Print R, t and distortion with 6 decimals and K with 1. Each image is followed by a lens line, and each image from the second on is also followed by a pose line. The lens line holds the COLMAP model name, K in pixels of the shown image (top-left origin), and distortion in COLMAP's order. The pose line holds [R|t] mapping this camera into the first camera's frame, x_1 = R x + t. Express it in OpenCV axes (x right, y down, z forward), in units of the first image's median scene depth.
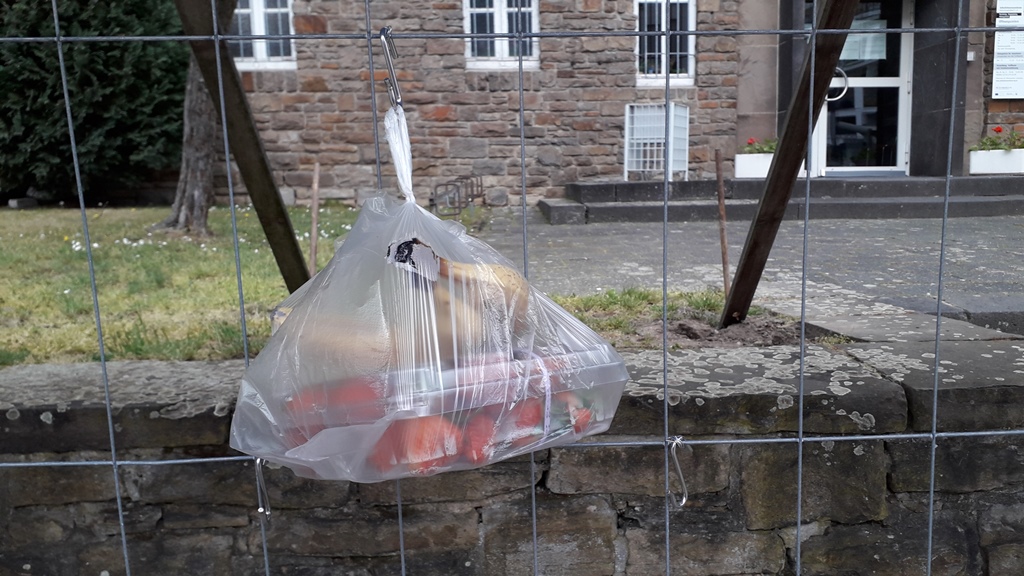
lens RADIAL K [[826.0, 0, 518.7], [0, 826.0, 303.9], [0, 0, 1]] dist [0.036476, -0.064417]
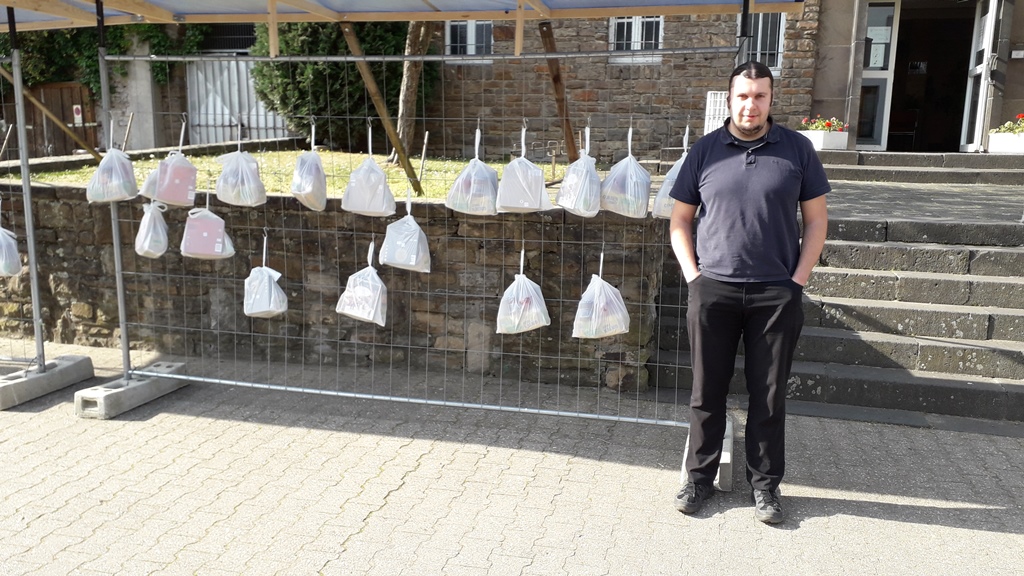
lens RADIAL K [[826.0, 0, 508.2], [0, 826.0, 285.7], [0, 0, 1]] dist [0.036476, -0.064417]
pose [[0.950876, 0.079778, -0.299116, 0.224328], [-0.073516, 0.996776, 0.032150, 0.056197], [0.300716, -0.008581, 0.953675, -0.382009]]
